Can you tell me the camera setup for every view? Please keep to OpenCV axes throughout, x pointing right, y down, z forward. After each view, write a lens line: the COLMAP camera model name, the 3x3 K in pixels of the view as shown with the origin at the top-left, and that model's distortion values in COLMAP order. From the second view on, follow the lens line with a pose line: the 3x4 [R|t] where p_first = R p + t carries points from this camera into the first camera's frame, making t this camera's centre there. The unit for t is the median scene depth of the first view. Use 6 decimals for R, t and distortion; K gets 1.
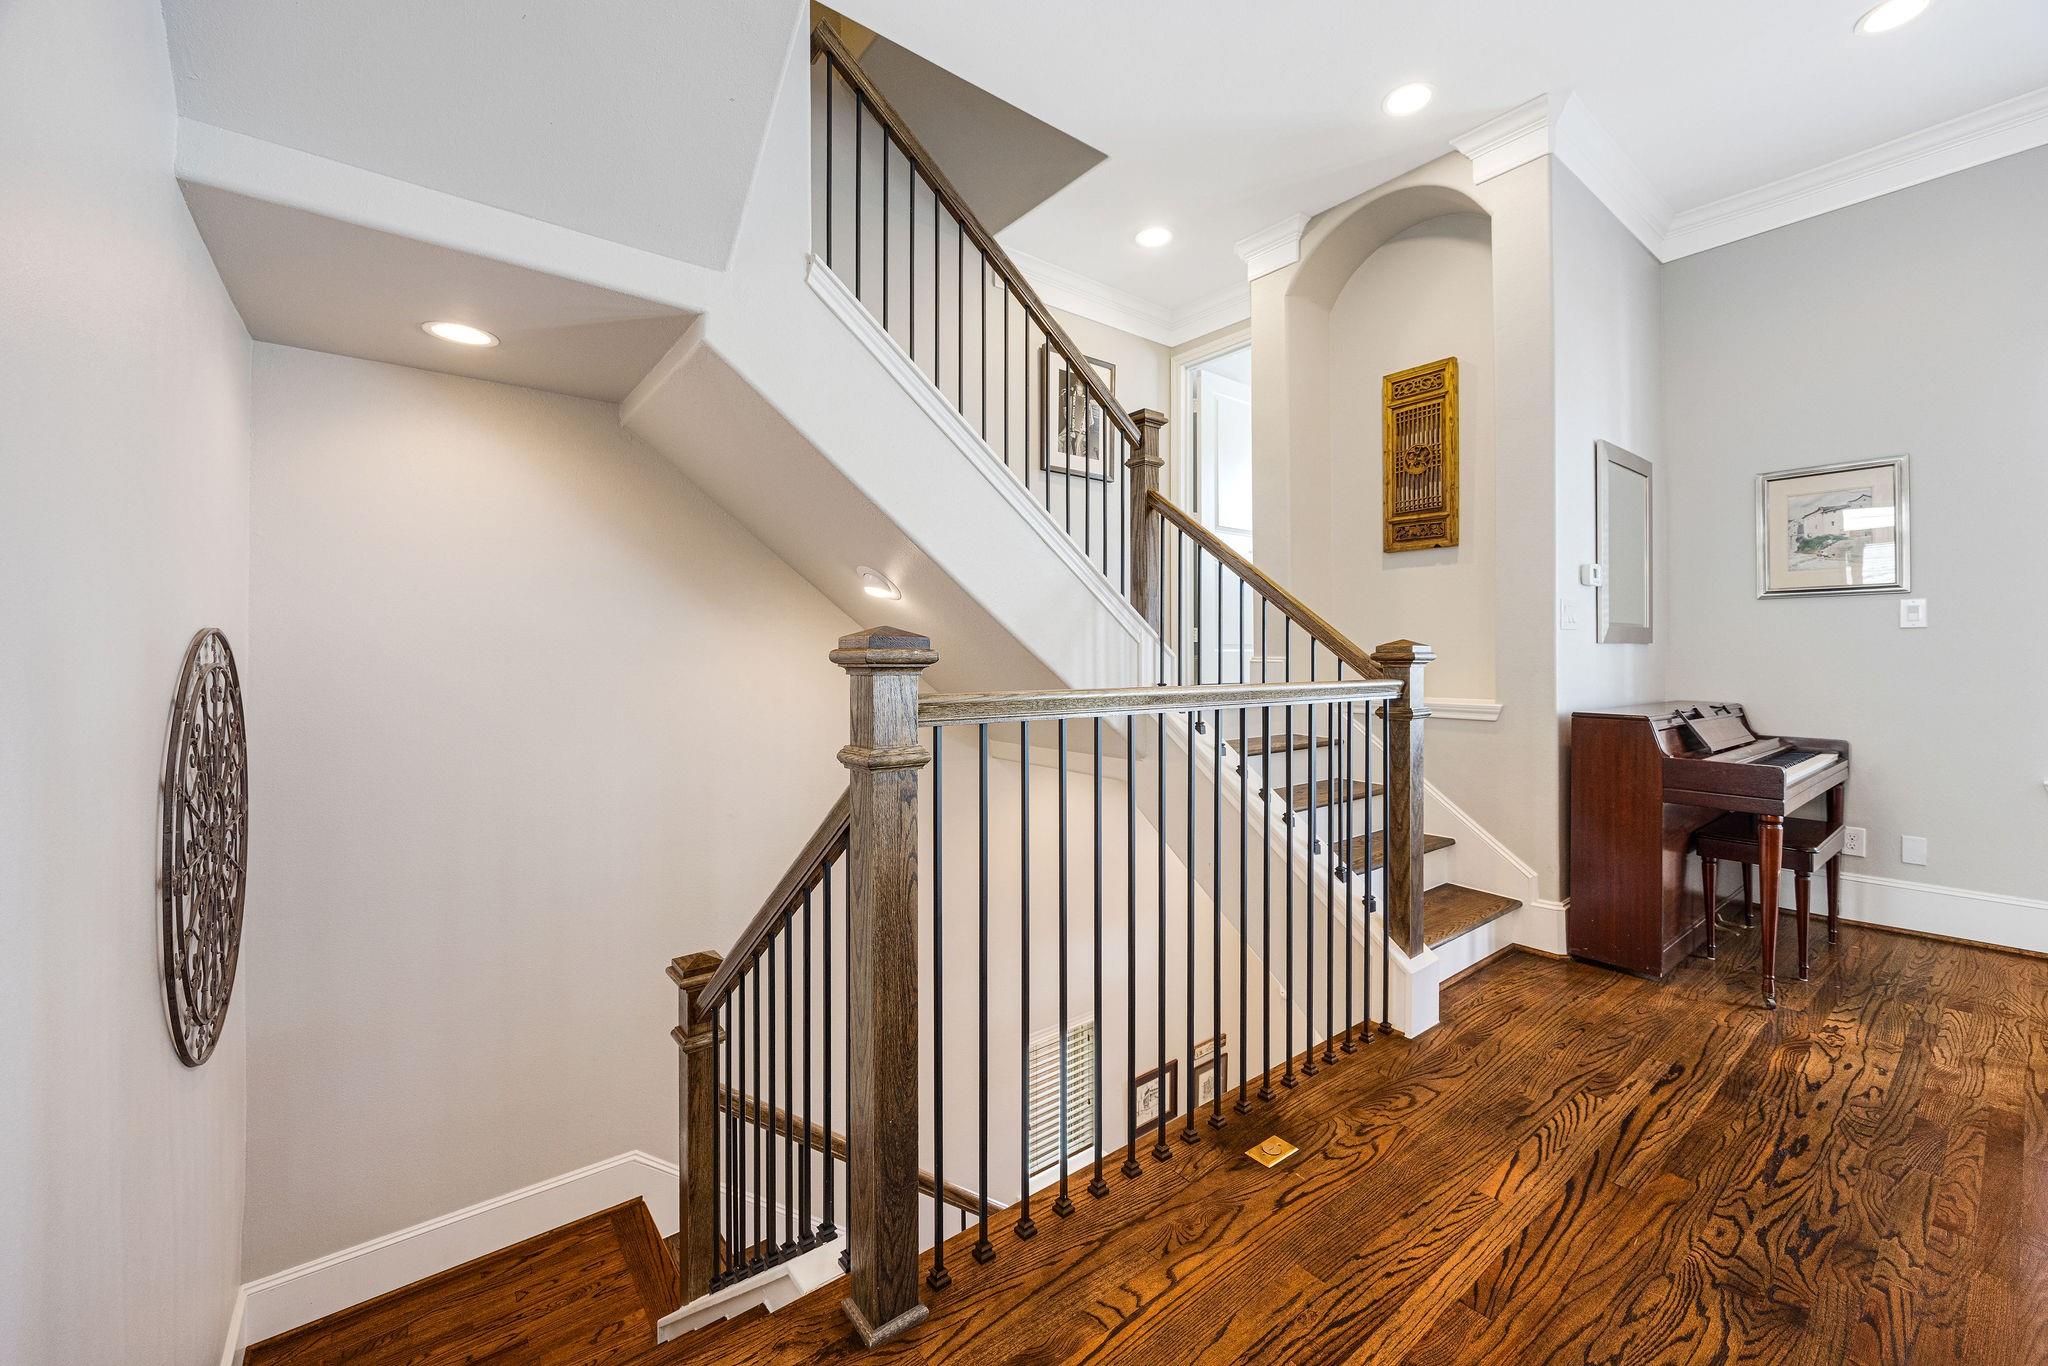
lens RADIAL K [[789.5, 0, 1026.4], [0, 789.5, 664.9], [0, 0, 1]] dist [0.000276, -0.000055]
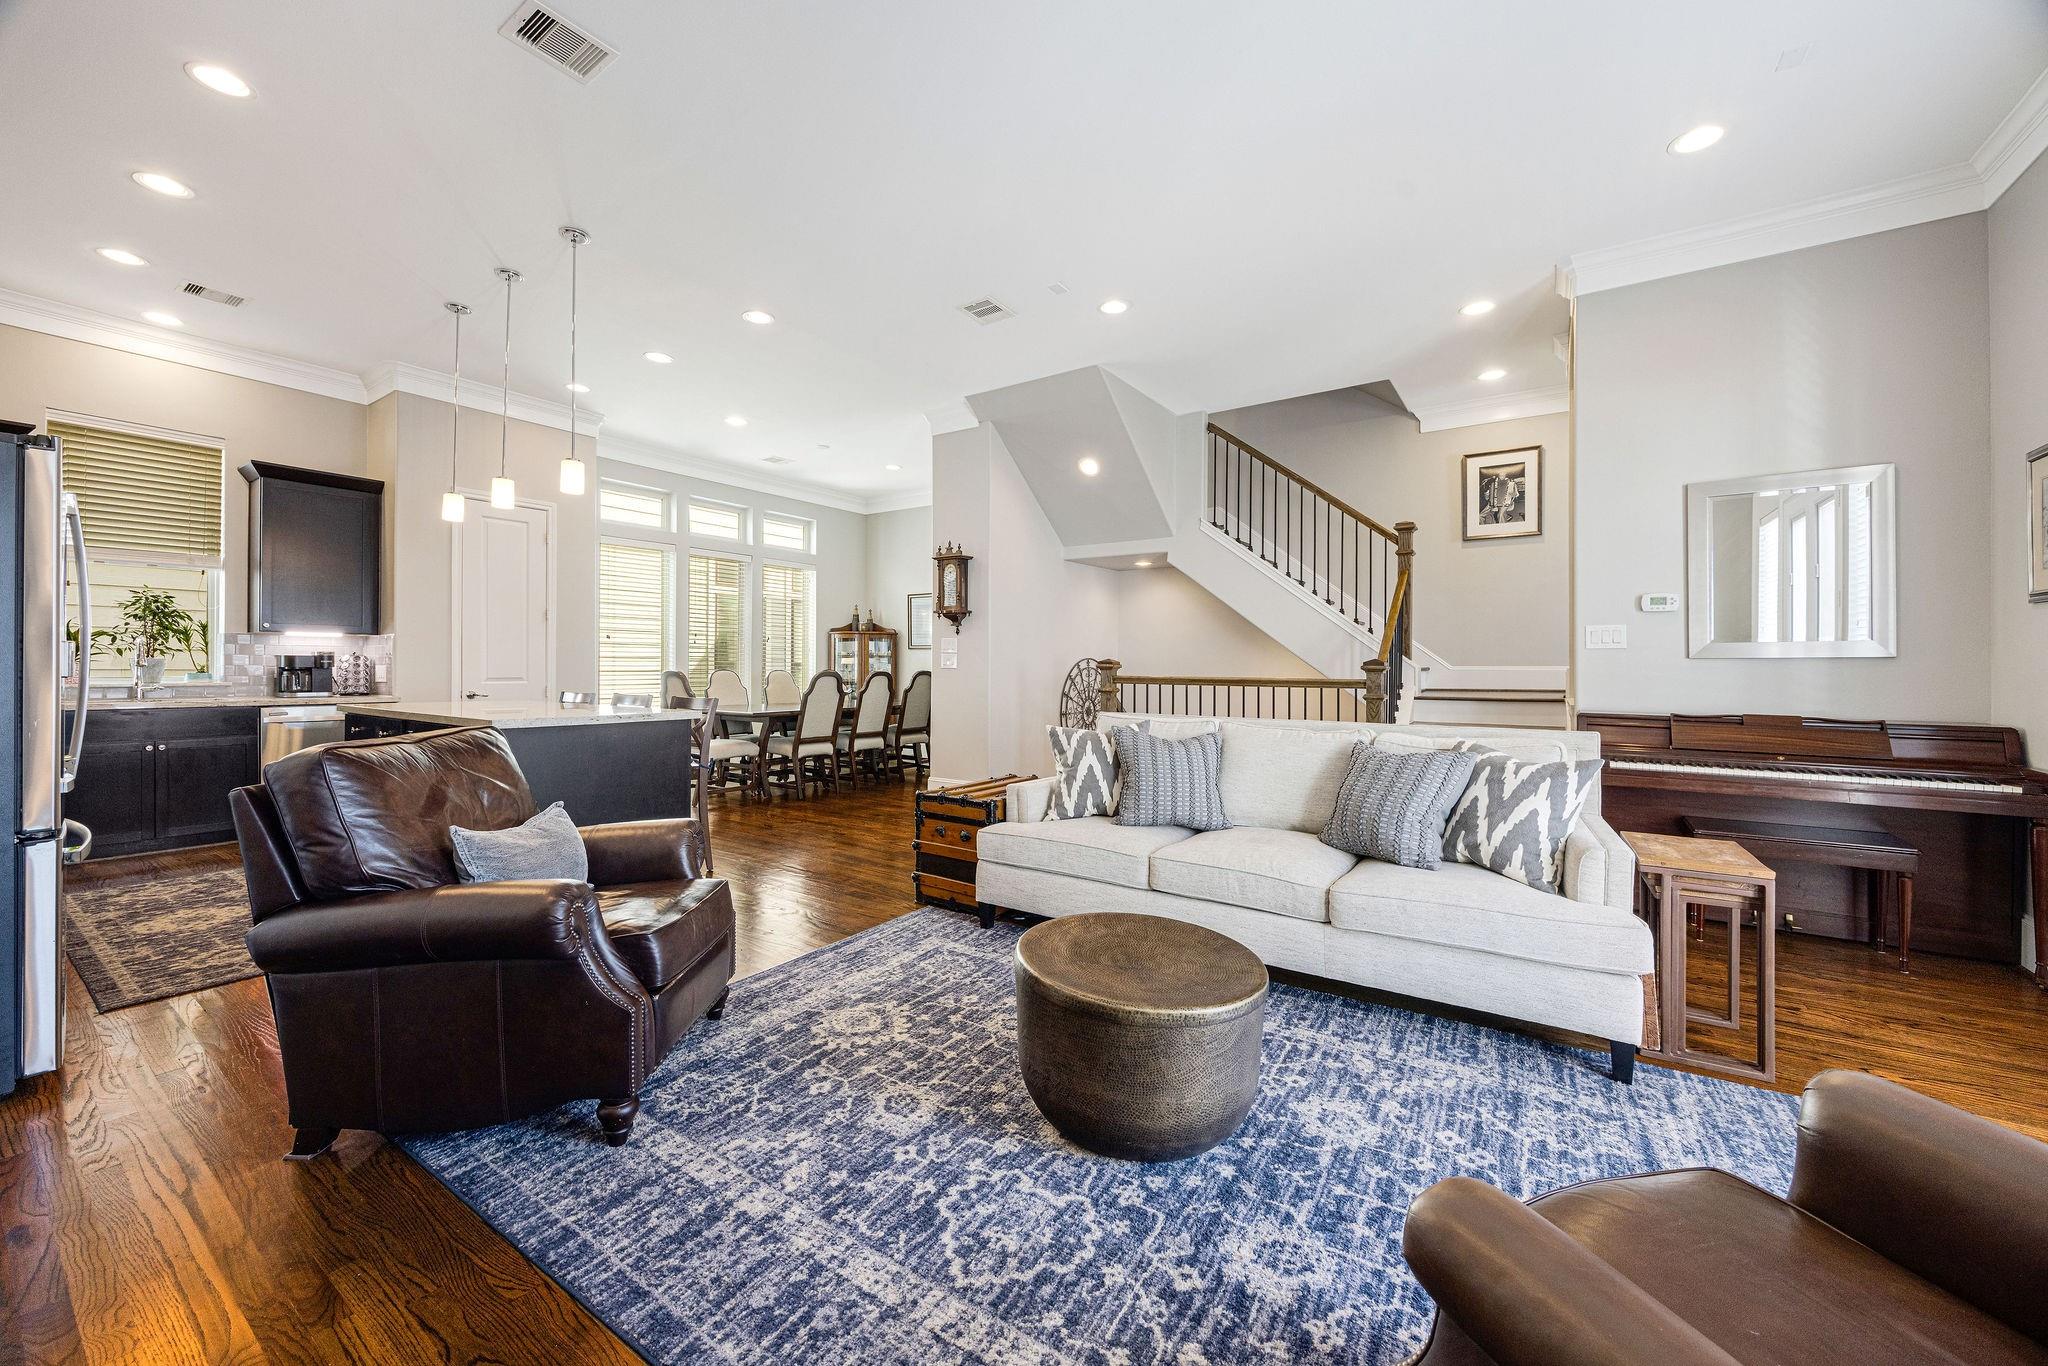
lens RADIAL K [[789.5, 0, 1026.4], [0, 789.5, 664.9], [0, 0, 1]] dist [0.000276, -0.000055]
pose [[0.303103, 0.001754, -0.952956, 1.878933], [-0.008804, 0.999961, -0.000960, -0.009843], [0.952917, 0.008681, 0.303107, -0.343338]]
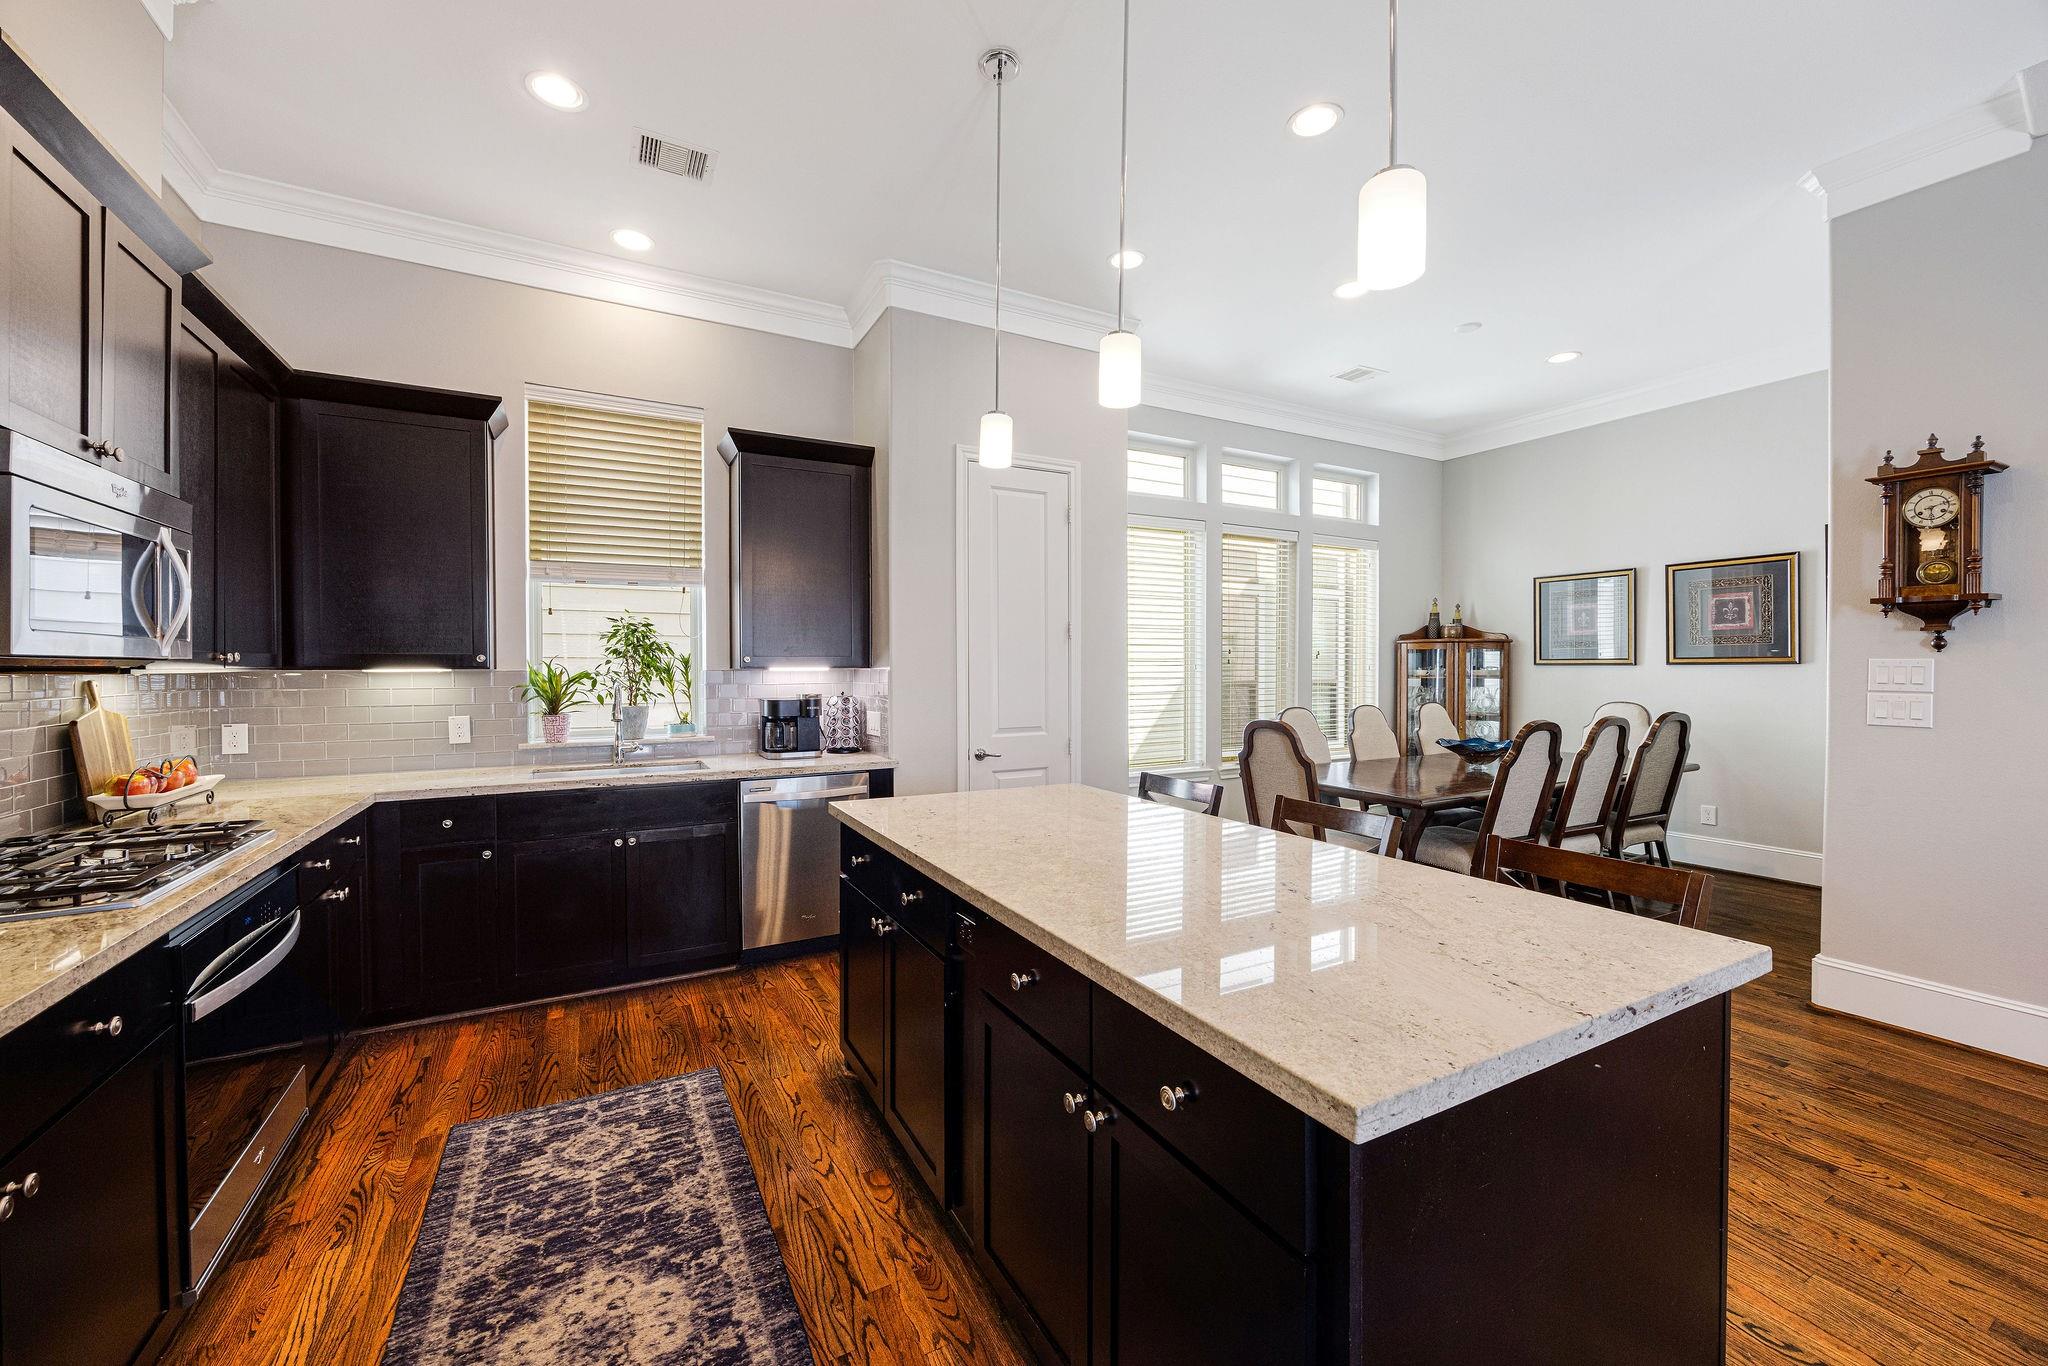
lens RADIAL K [[789.5, 0, 1026.4], [0, 789.5, 664.9], [0, 0, 1]] dist [0.000276, -0.000055]
pose [[-0.150580, 0.004091, -0.988589, 0.737855], [0.001154, 0.999991, 0.003963, -0.090044], [0.988597, -0.000544, -0.150583, -0.852628]]
